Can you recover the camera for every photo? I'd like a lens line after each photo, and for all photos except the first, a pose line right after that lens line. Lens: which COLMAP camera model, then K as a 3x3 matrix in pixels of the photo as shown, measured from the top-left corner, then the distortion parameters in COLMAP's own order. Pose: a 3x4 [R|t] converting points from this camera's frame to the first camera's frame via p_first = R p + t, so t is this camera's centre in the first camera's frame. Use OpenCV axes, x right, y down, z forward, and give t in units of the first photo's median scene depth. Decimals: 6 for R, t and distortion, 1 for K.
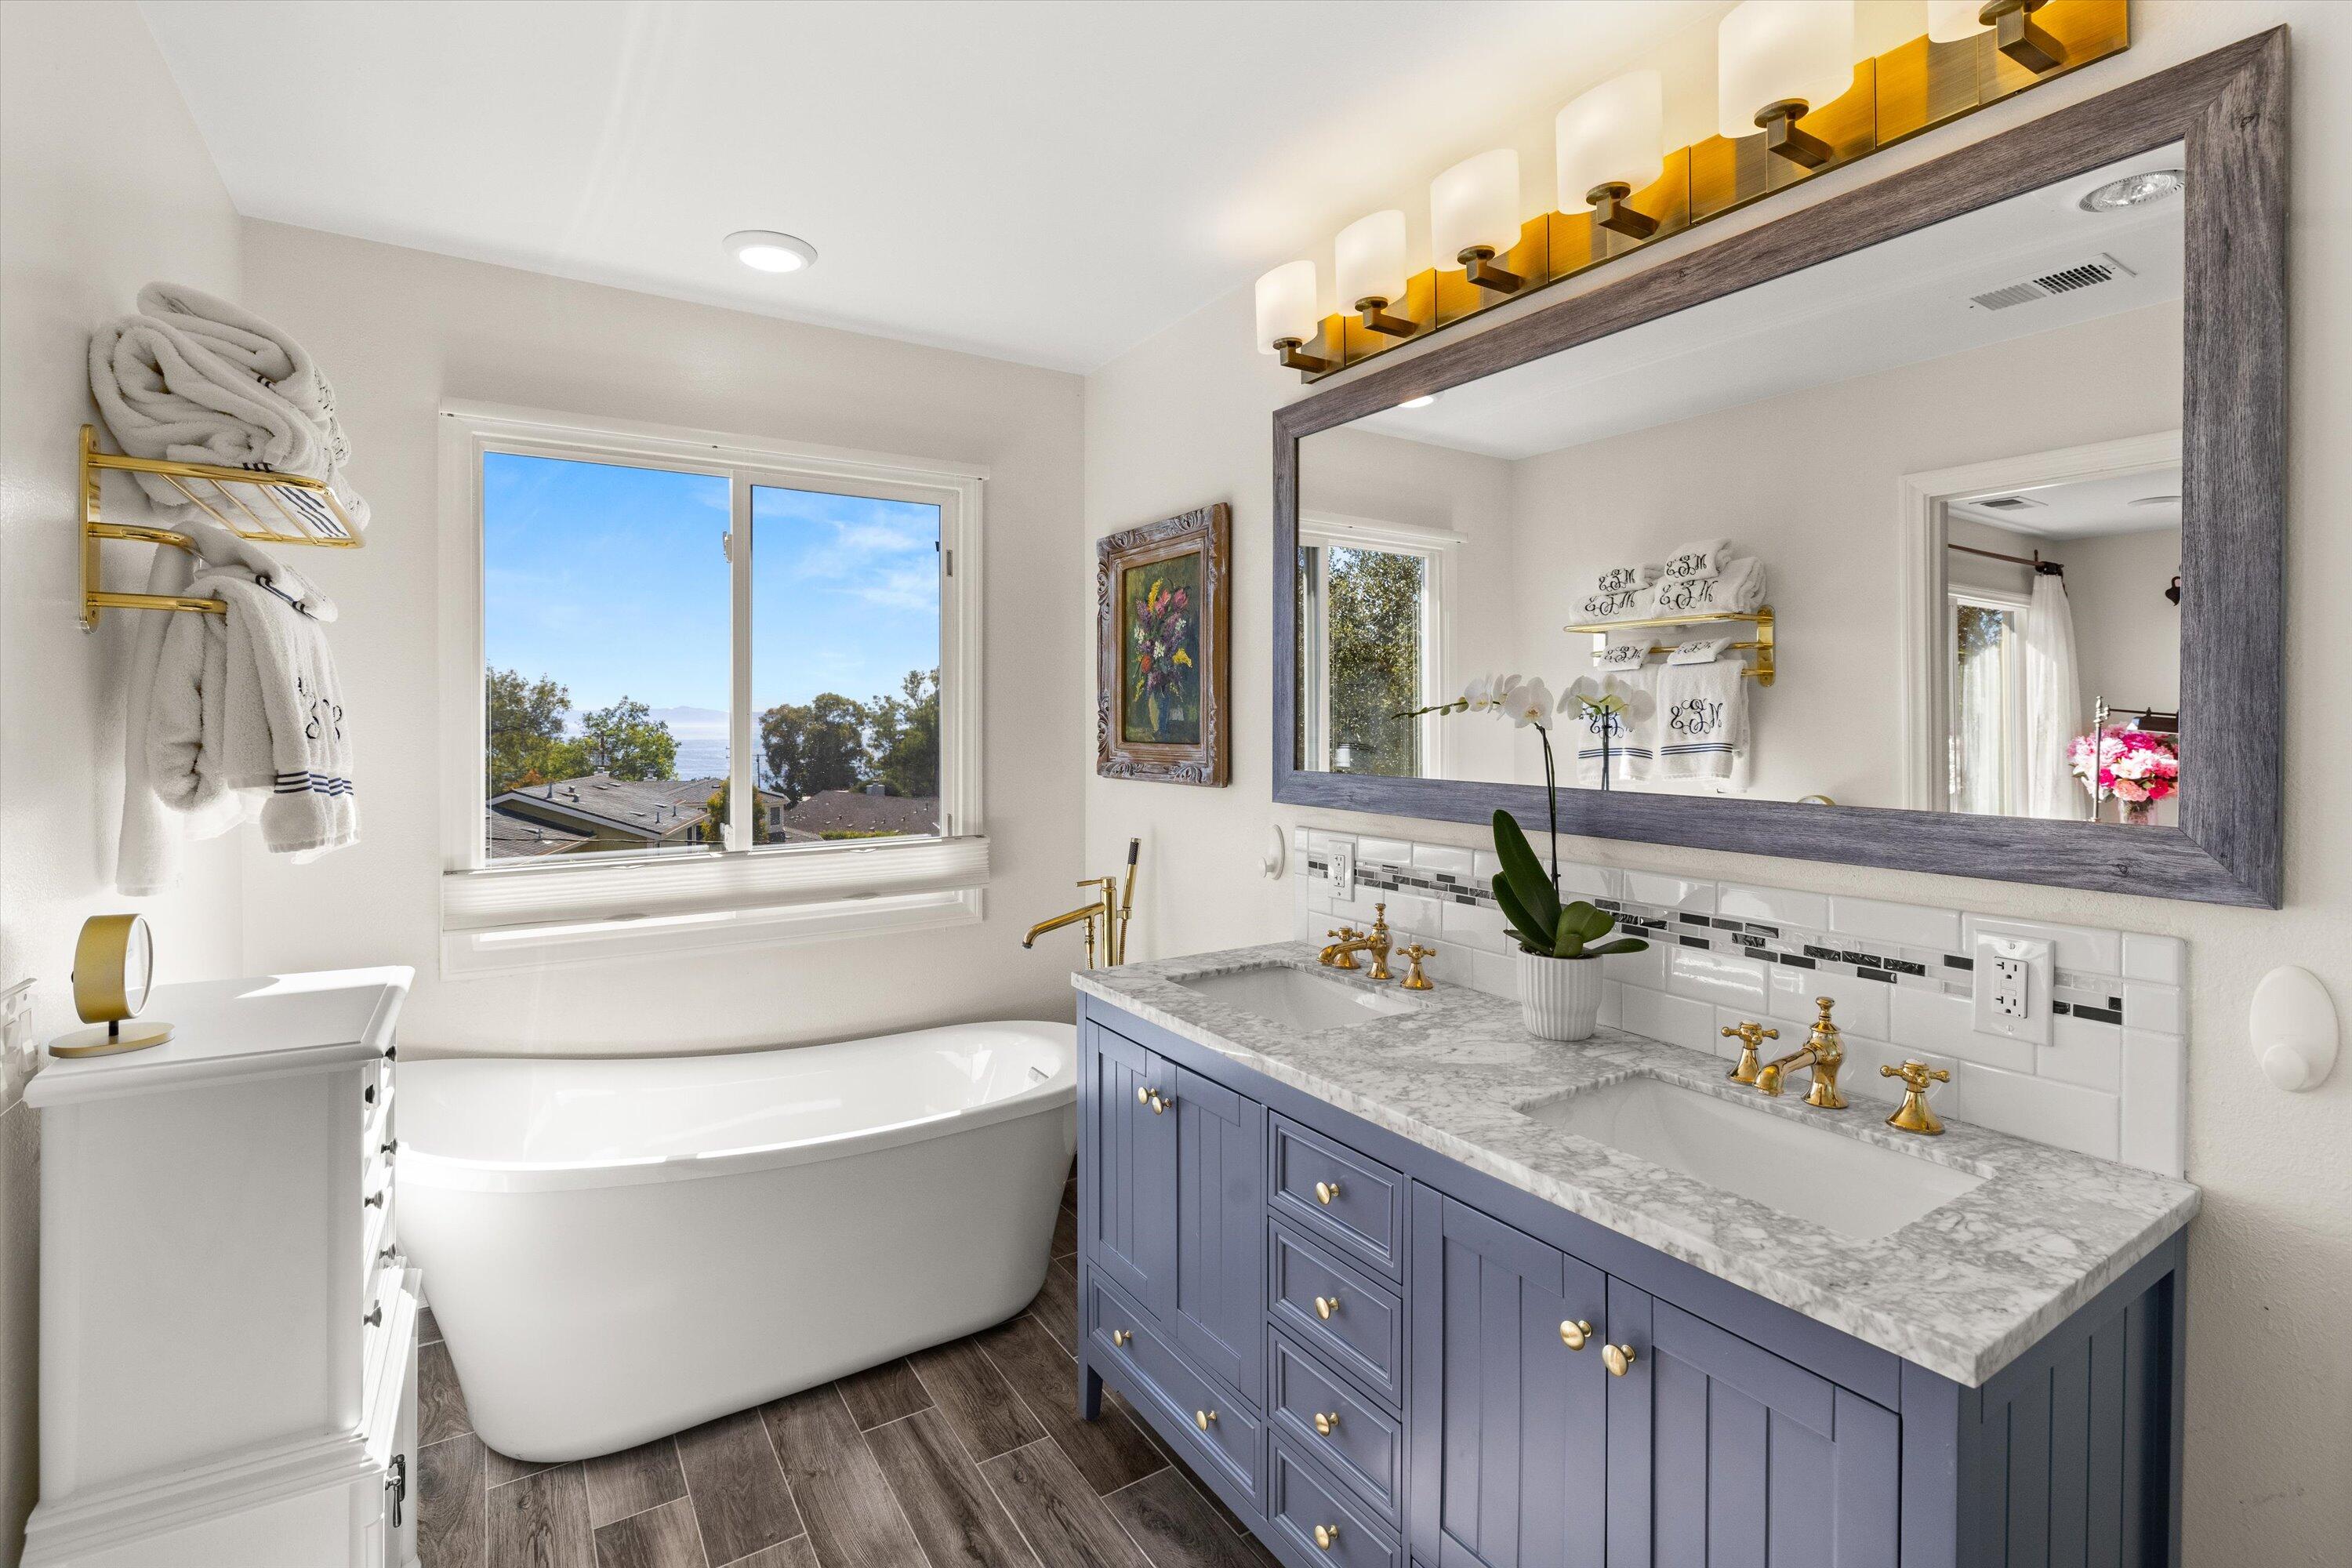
lens RADIAL K [[1079.2, 0, 1163.7], [0, 1079.2, 739.2], [0, 0, 1]] dist [-0.008798, 0.000763]
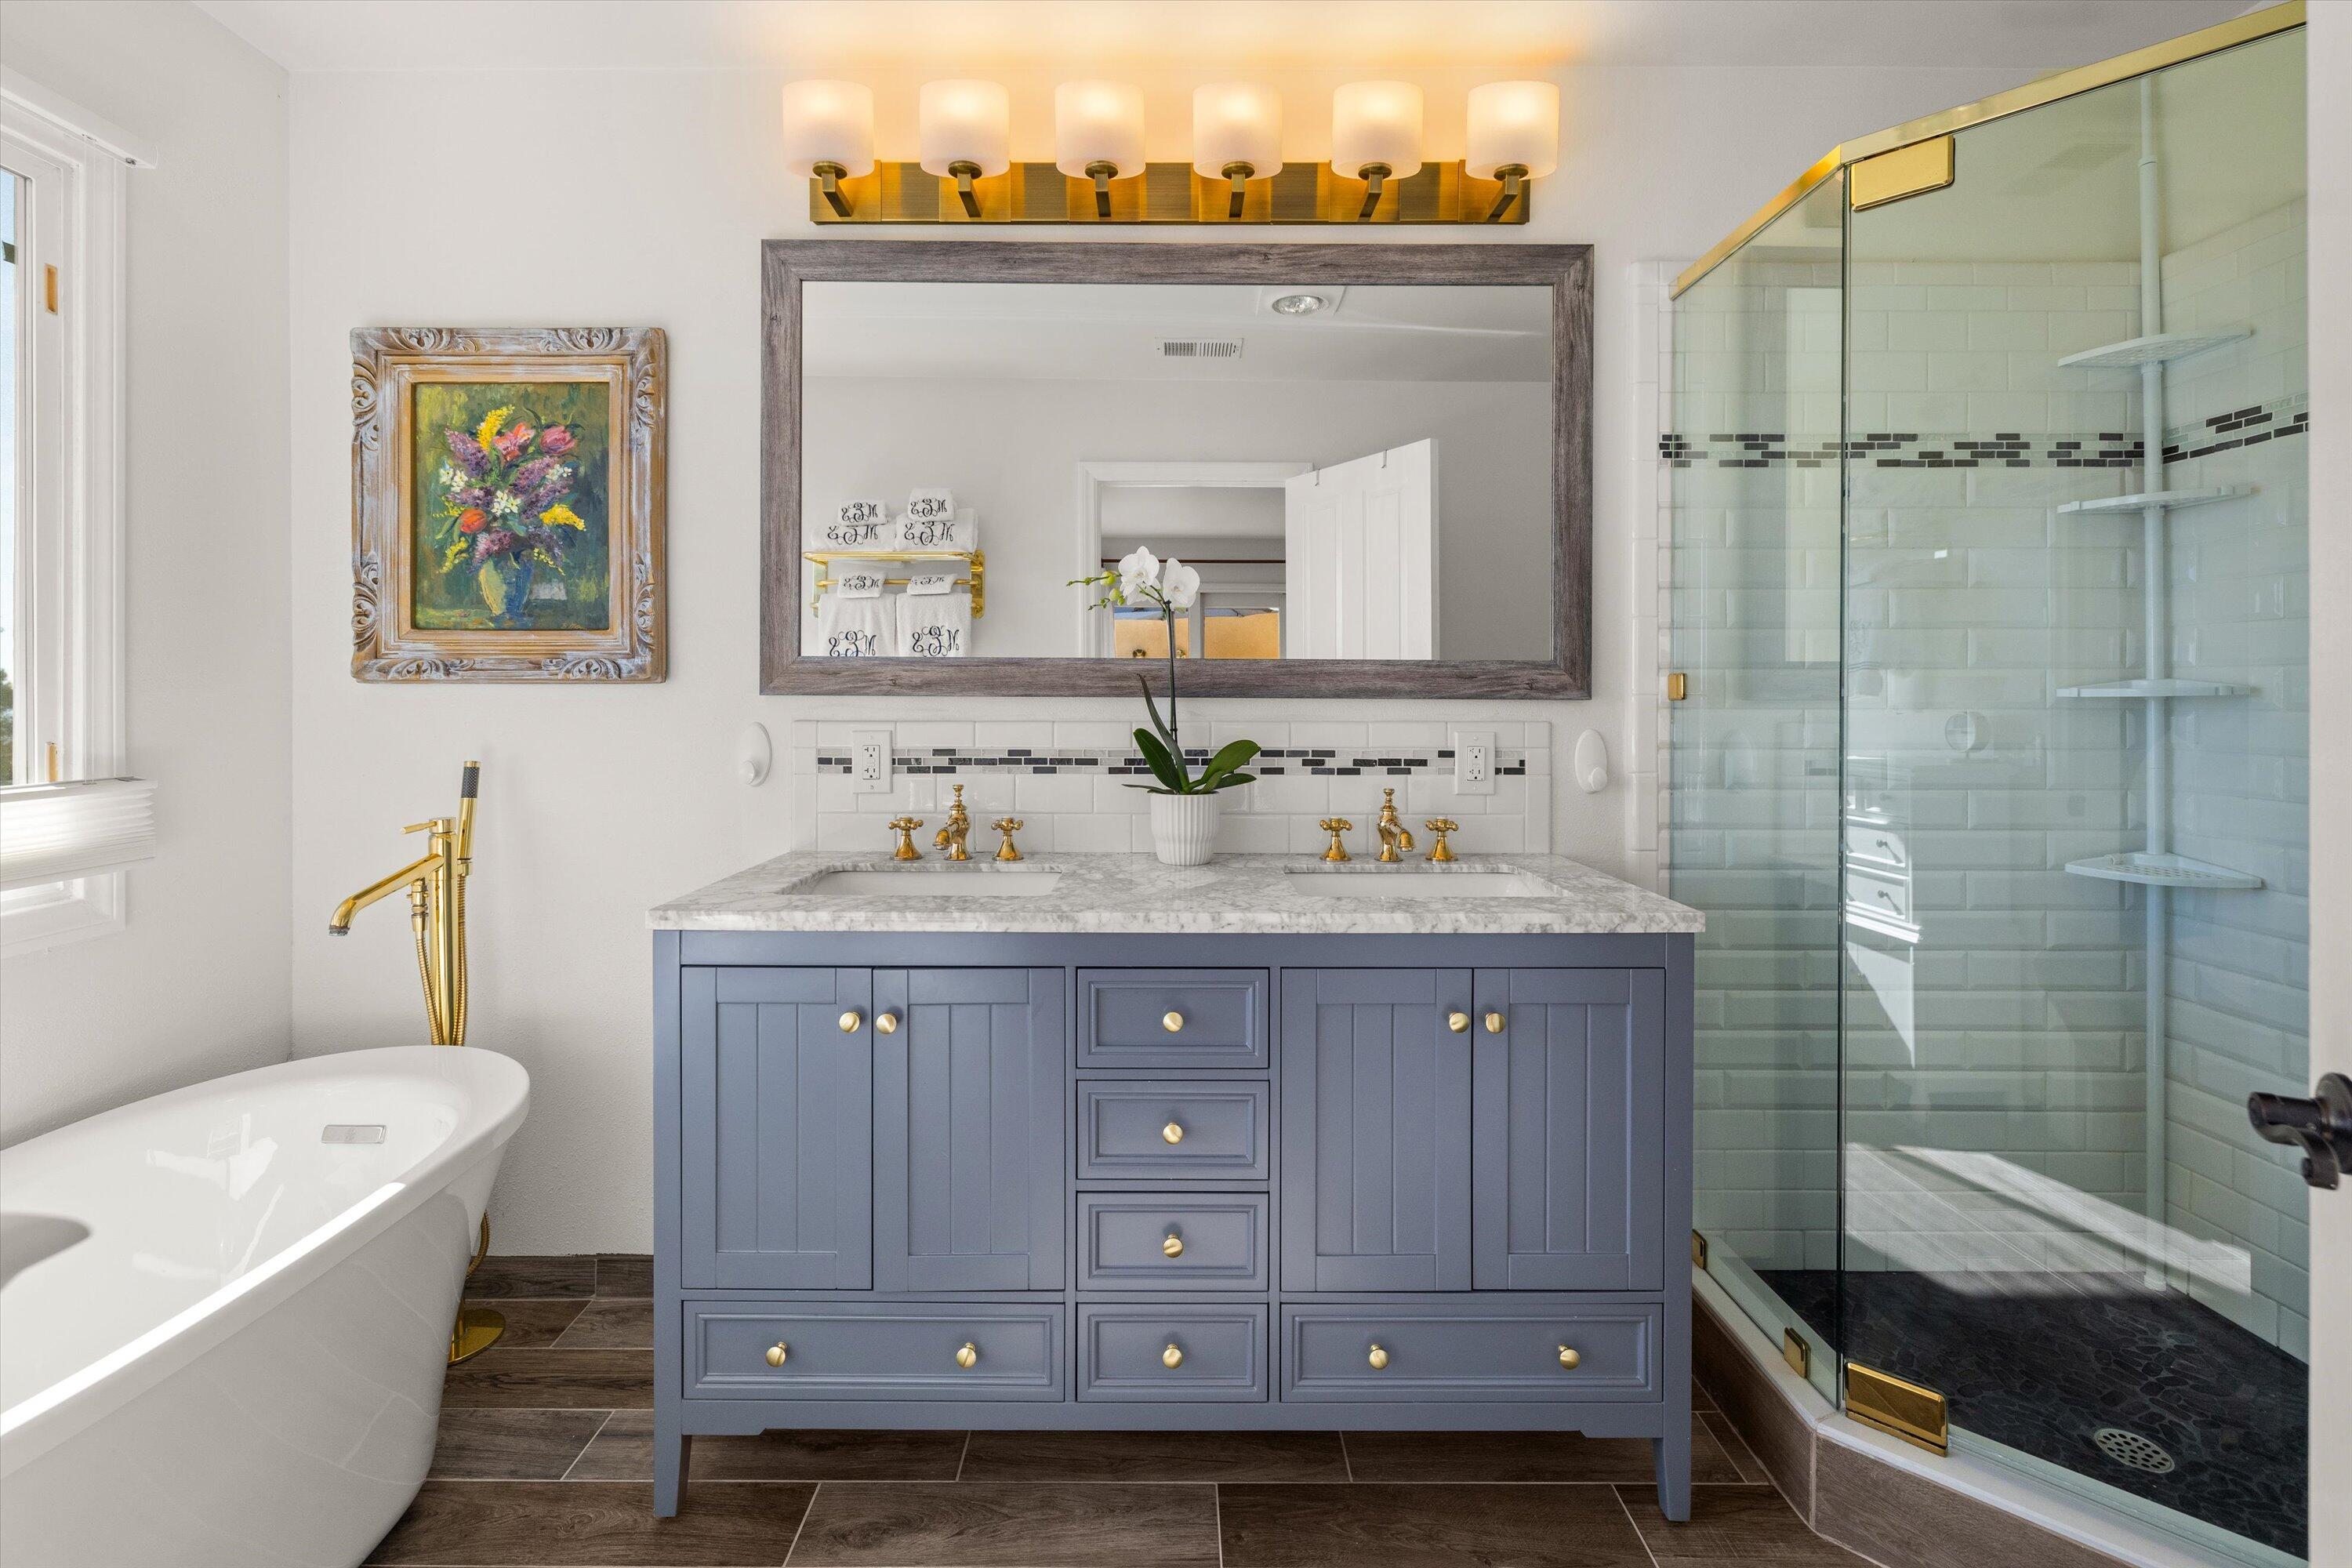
lens RADIAL K [[1040.2, 0, 1164.9], [0, 1040.2, 709.4], [0, 0, 1]] dist [-0.001358, 0.000235]
pose [[0.532802, -0.007835, 0.846204, -0.353166], [0.012577, 0.999920, 0.001340, 0.060159], [-0.846146, 0.009929, 0.532858, 0.237176]]
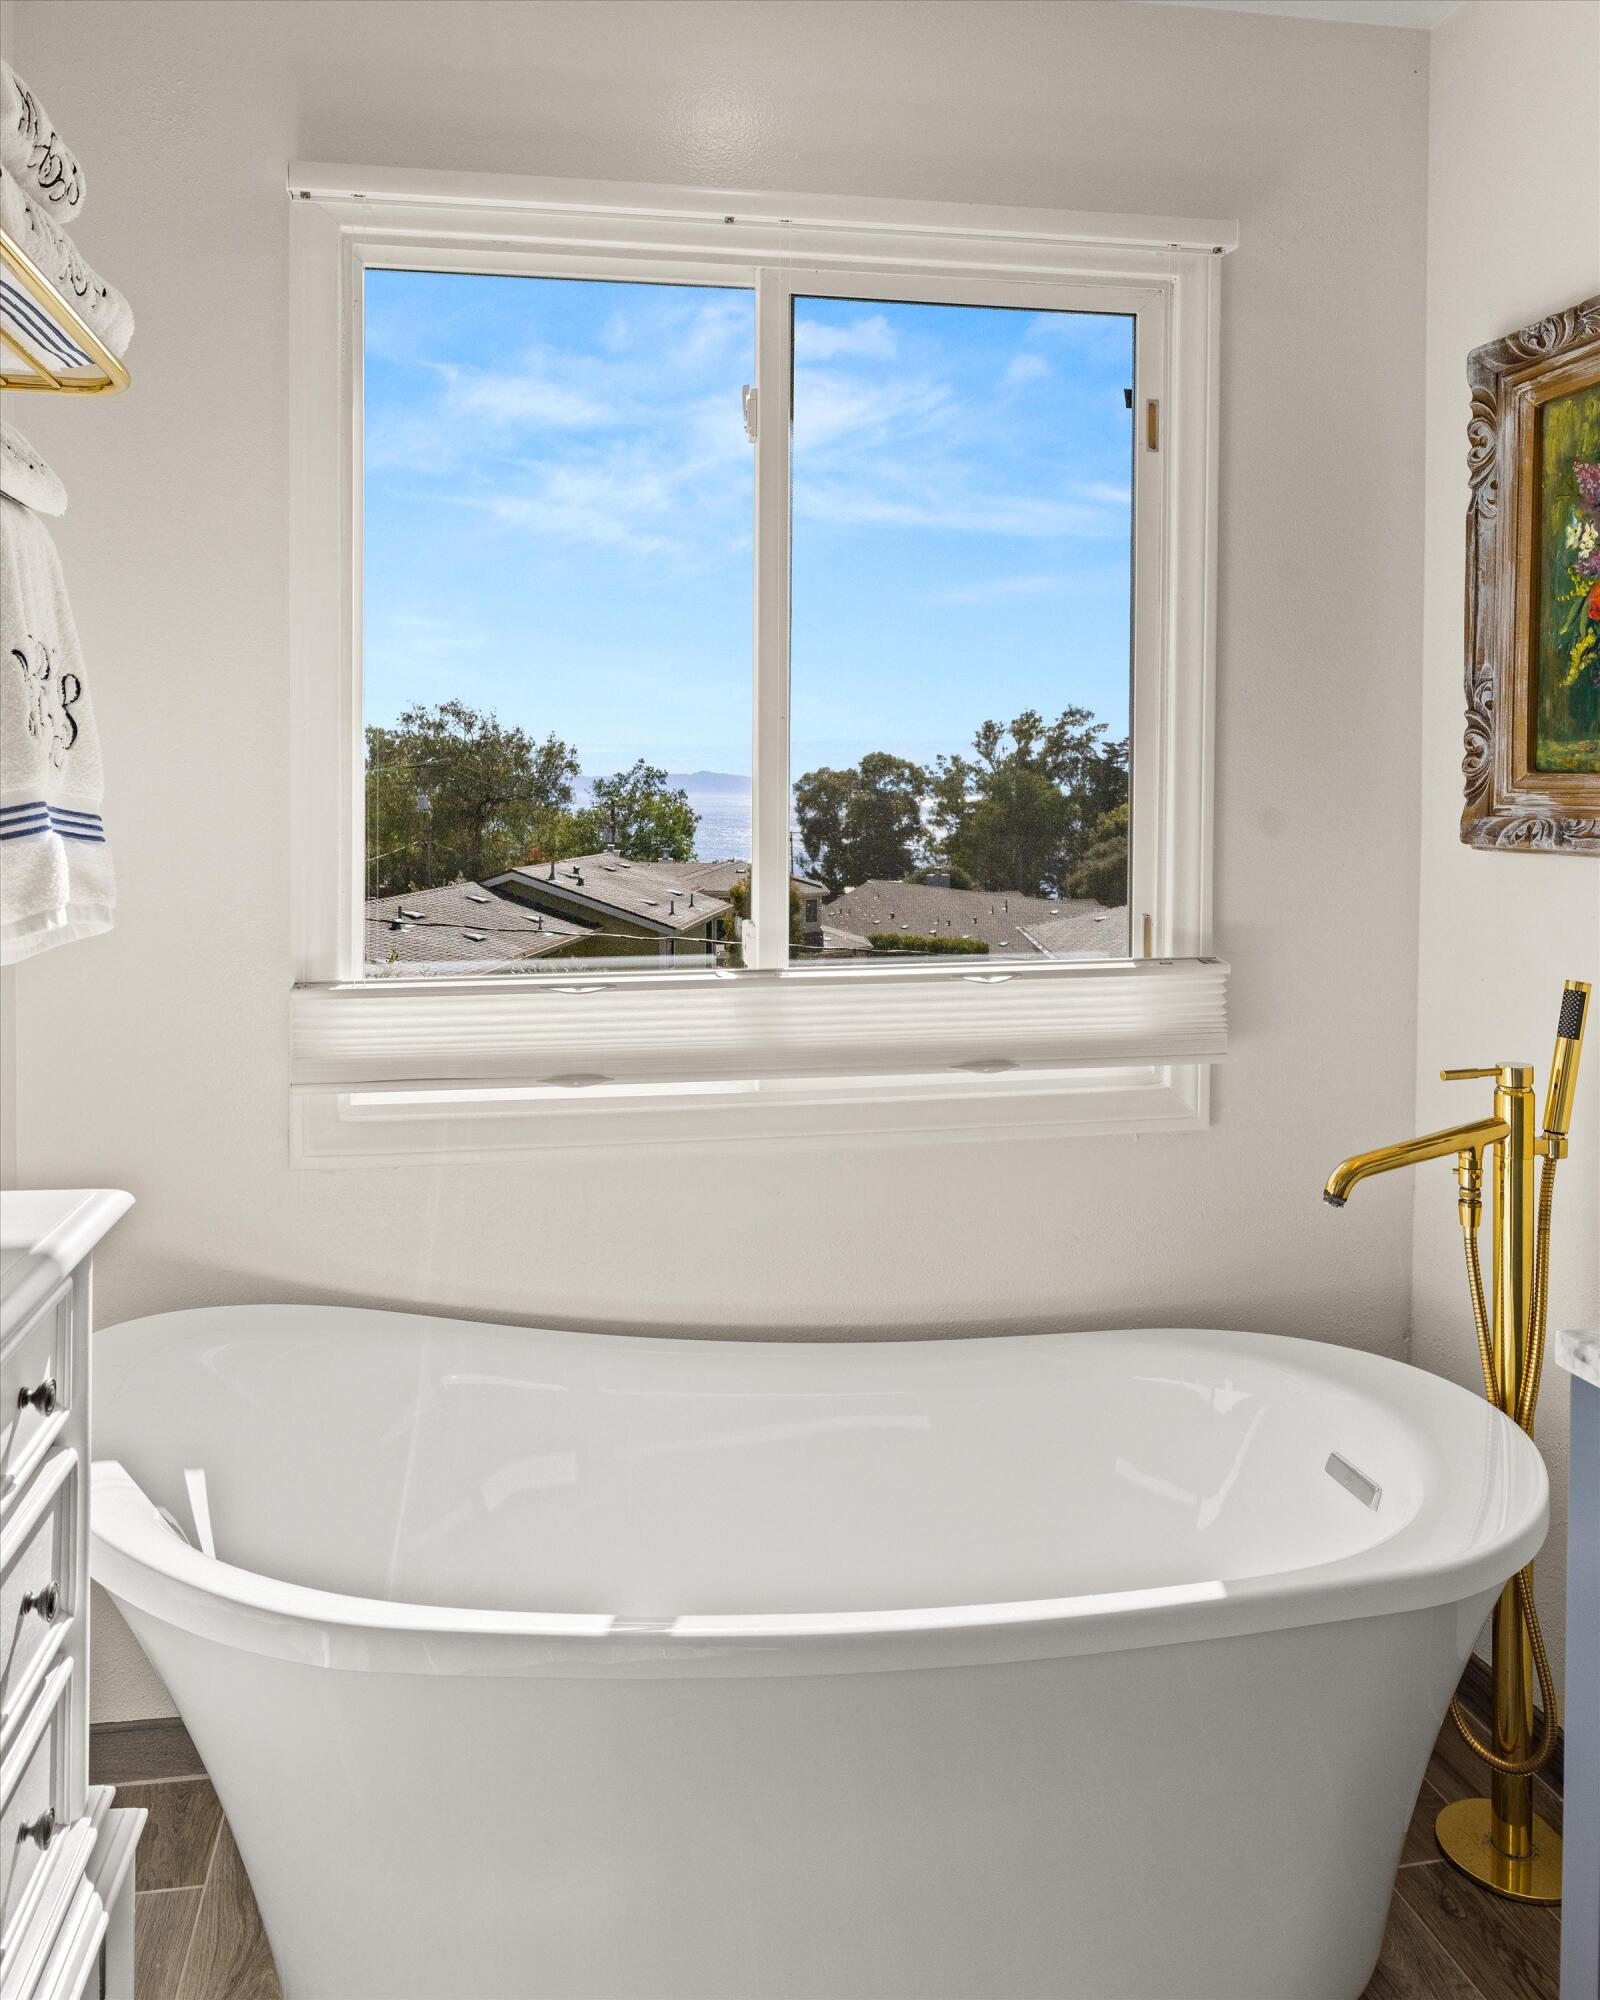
lens RADIAL K [[1460.1, 0, 743.5], [0, 1460.1, 825.5], [0, 0, 1]] dist [-0.003111, -0.002087]
pose [[0.923851, 0.010899, -0.382596, -0.112827], [-0.008193, 0.999929, 0.008701, 0.022718], [0.382664, -0.004904, 0.923875, 0.289099]]
